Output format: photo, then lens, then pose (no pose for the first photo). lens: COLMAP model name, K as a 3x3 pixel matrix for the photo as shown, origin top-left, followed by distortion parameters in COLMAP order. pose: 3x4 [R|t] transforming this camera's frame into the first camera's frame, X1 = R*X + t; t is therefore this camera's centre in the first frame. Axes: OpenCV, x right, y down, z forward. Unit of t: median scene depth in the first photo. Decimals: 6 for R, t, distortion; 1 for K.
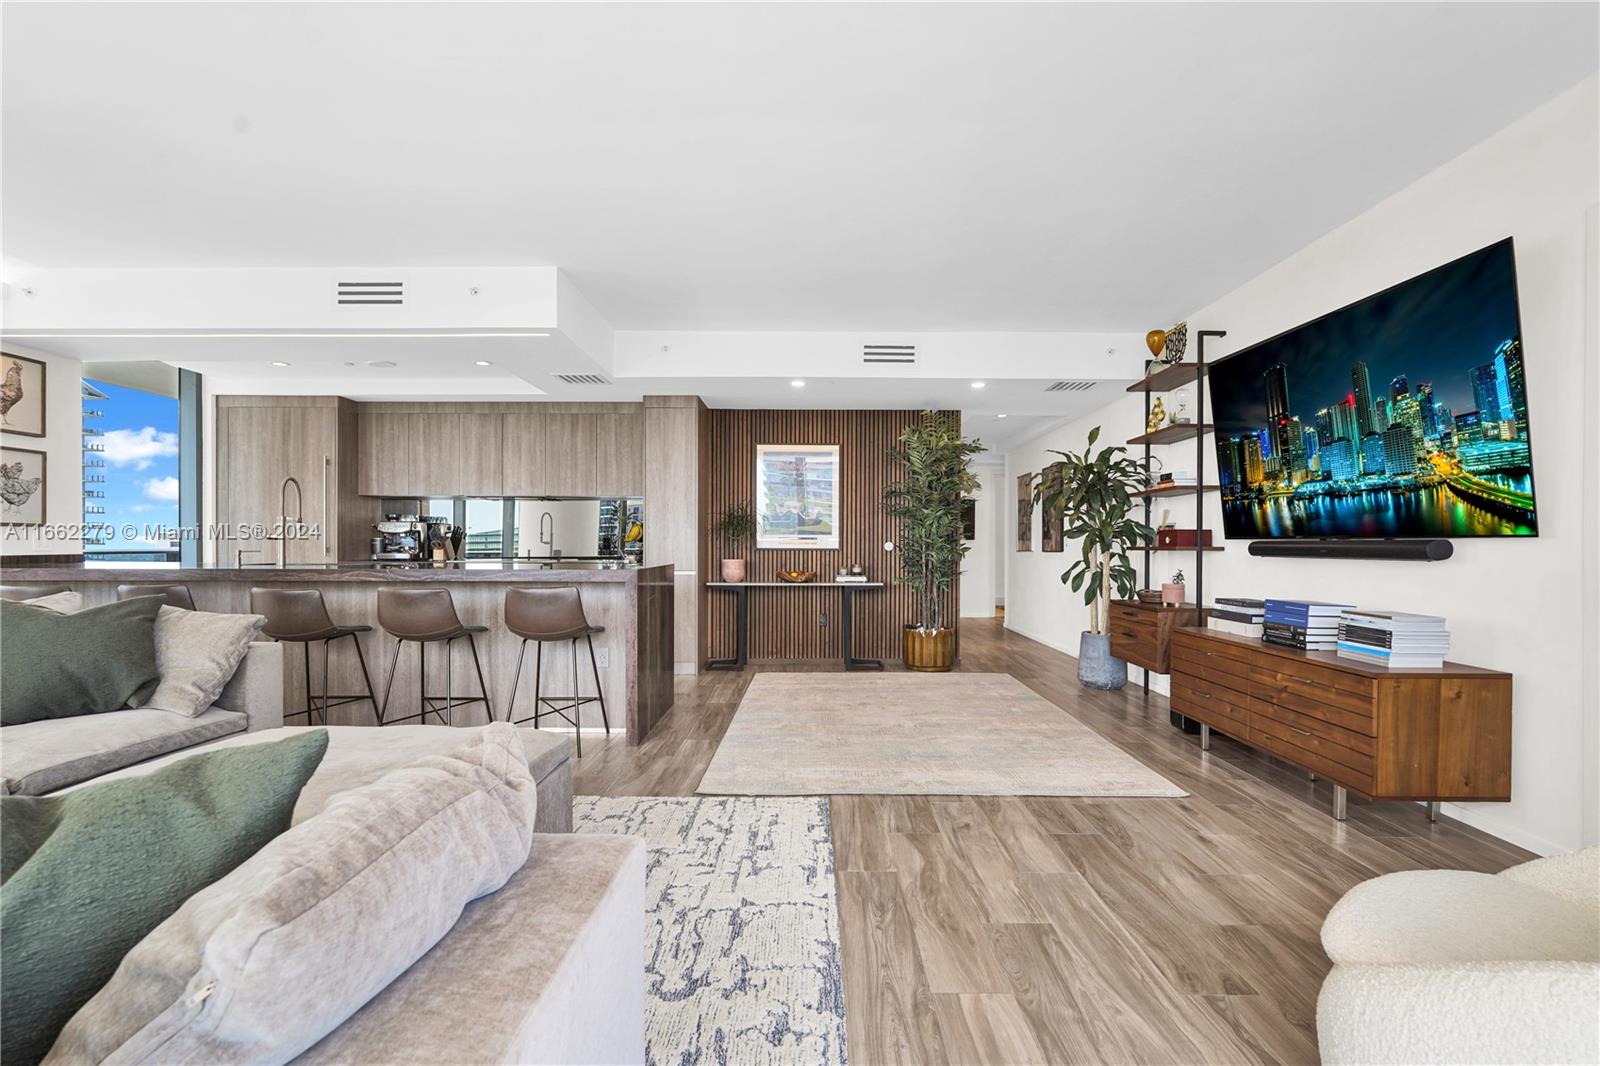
lens RADIAL K [[741.0, 0, 805.4], [0, 741.0, 564.1], [0, 0, 1]] dist [-0.022899, 0.008039]
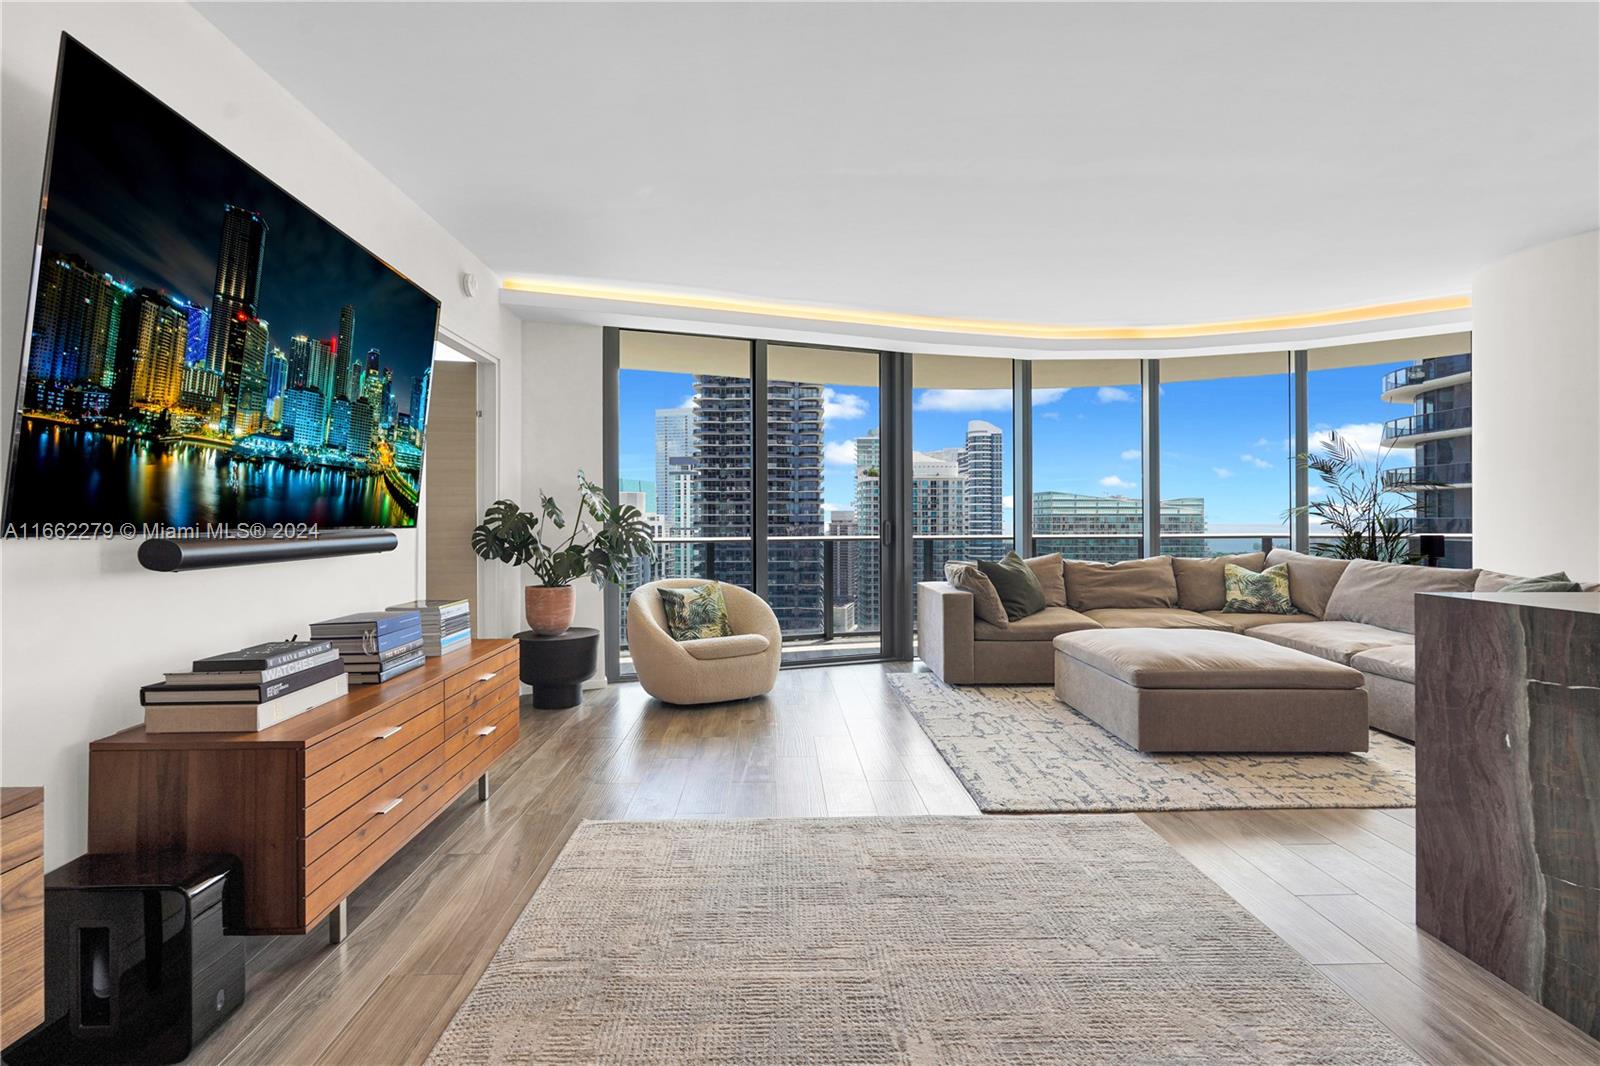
lens RADIAL K [[723.4, 0, 795.2], [0, 723.4, 516.5], [0, 0, 1]] dist [-0.015746, 0.008937]
pose [[-0.999228, -0.004767, -0.039001, 0.225518], [-0.005723, 0.999685, 0.024445, -0.053180], [0.038872, 0.024649, -0.998940, 1.402133]]
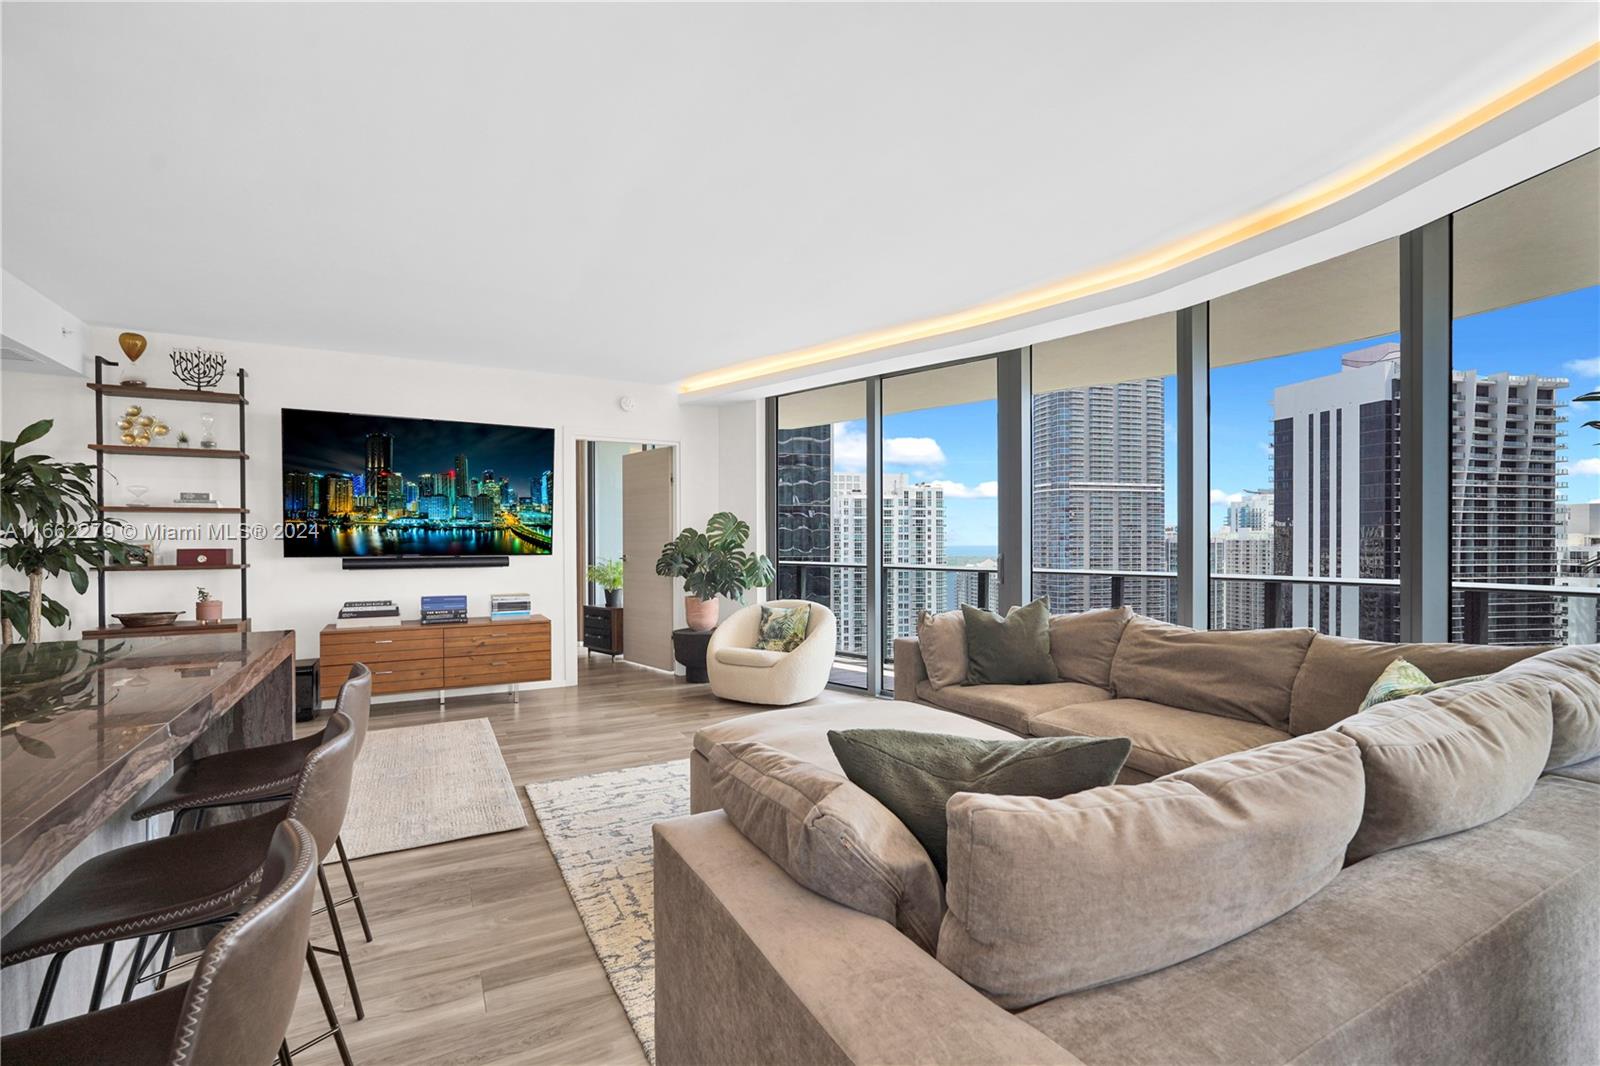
lens RADIAL K [[711.3, 0, 801.7], [0, 711.3, 546.1], [0, 0, 1]] dist [-0.018891, 0.008751]
pose [[-0.482206, -0.009630, 0.876005, -0.873720], [0.022491, 0.999474, 0.023368, -0.060445], [-0.875769, 0.030971, -0.481736, 0.853767]]
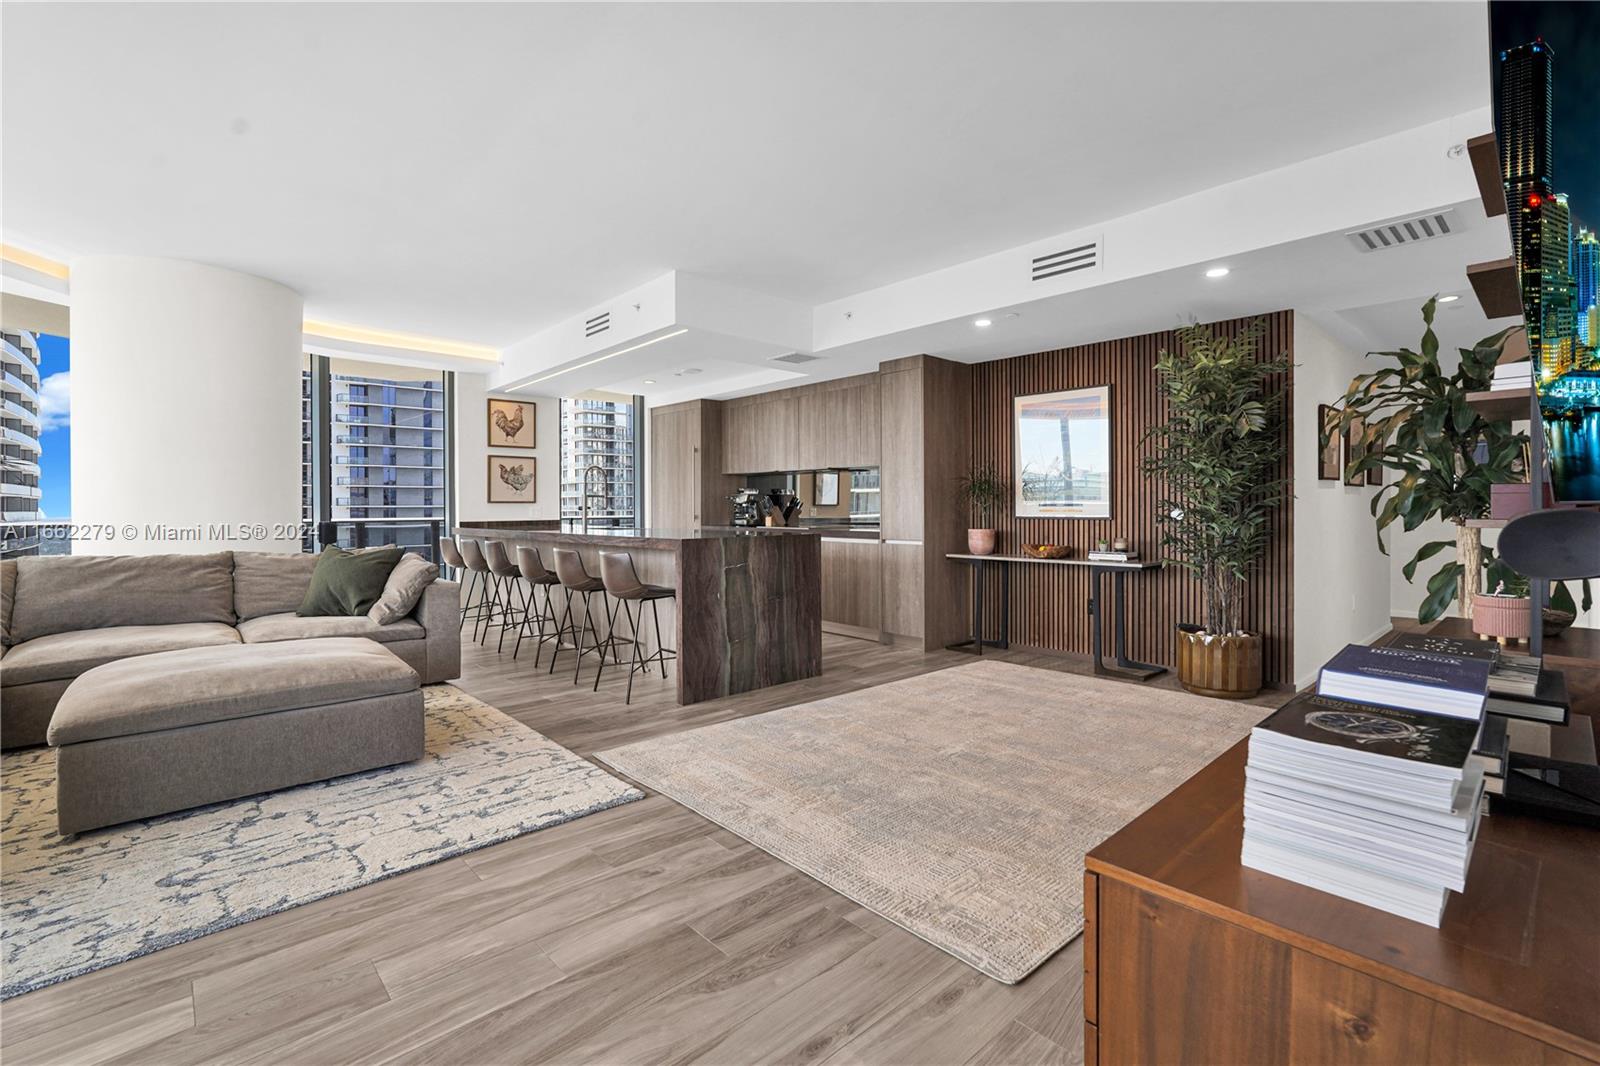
lens RADIAL K [[714.7, 0, 797.9], [0, 714.7, 509.6], [0, 0, 1]] dist [-0.014308, 0.007741]
pose [[0.678787, -0.005840, -0.734312, 0.601003], [-0.011854, 0.999751, -0.018909, -0.016145], [0.734239, 0.021540, 0.678549, 0.396508]]
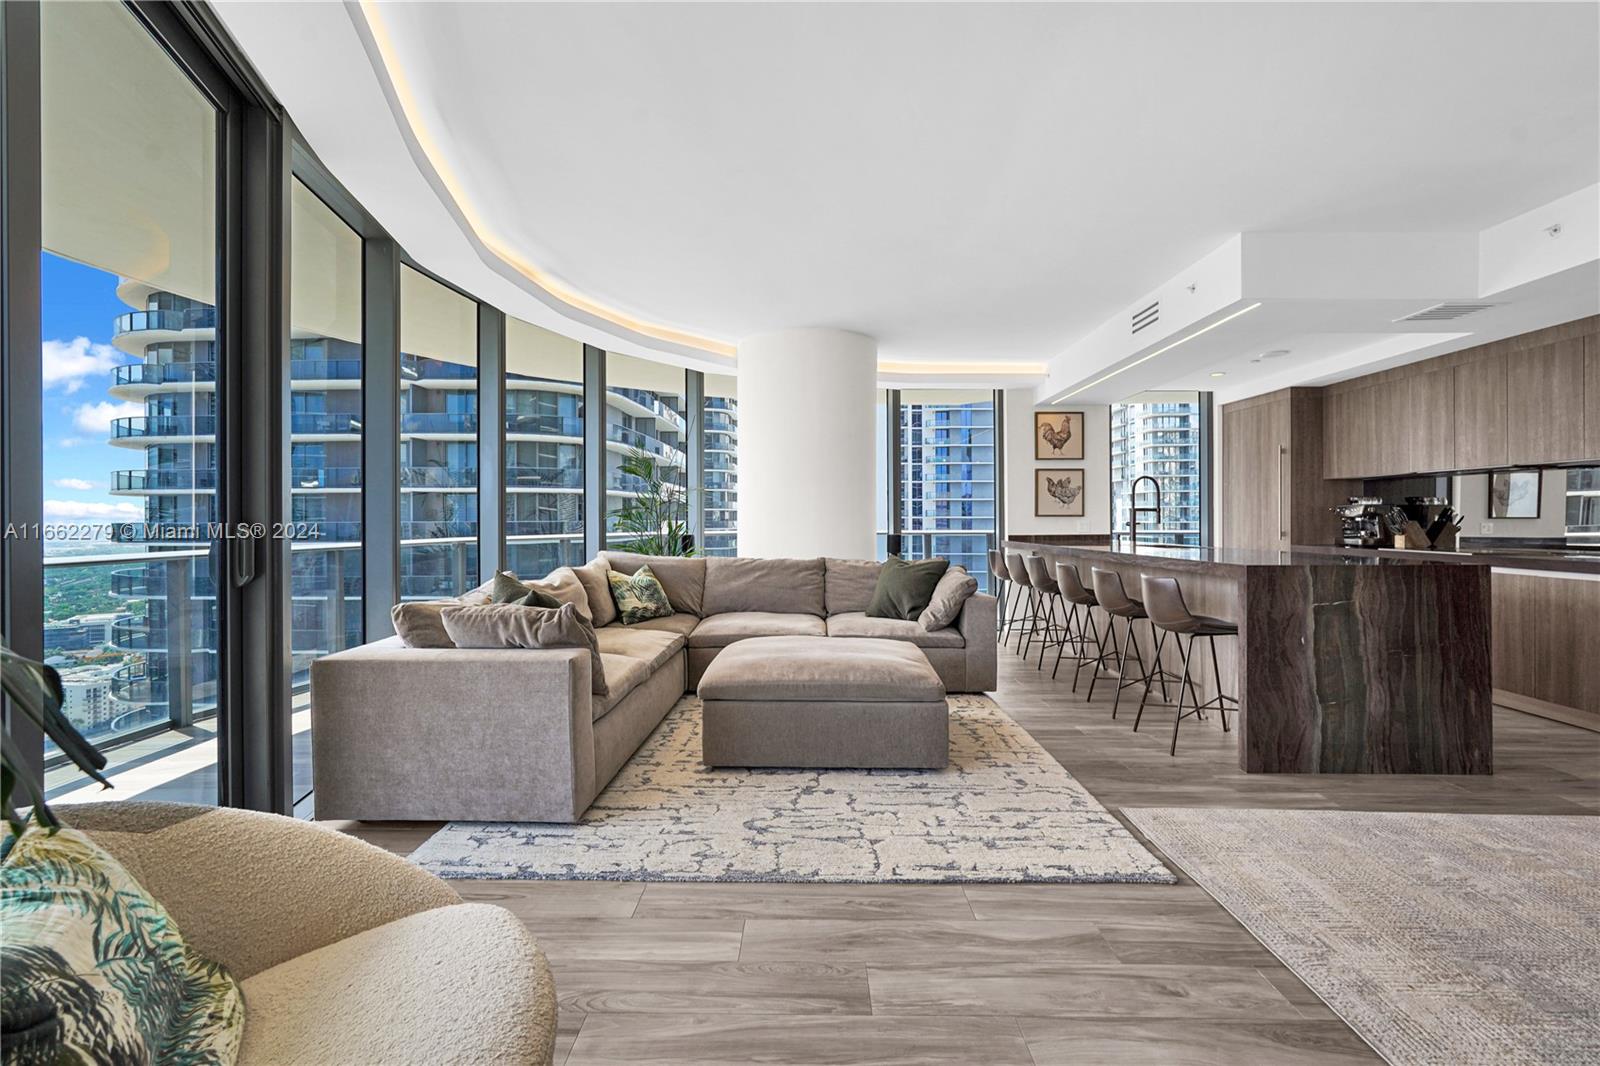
lens RADIAL K [[715.6, 0, 795.0], [0, 715.6, 518.5], [0, 0, 1]] dist [-0.017943, 0.008861]
pose [[-0.012735, -0.006954, -0.999895, 0.562390], [-0.024676, 0.999673, -0.006638, -0.025838], [0.999614, 0.024589, -0.012902, 0.456988]]
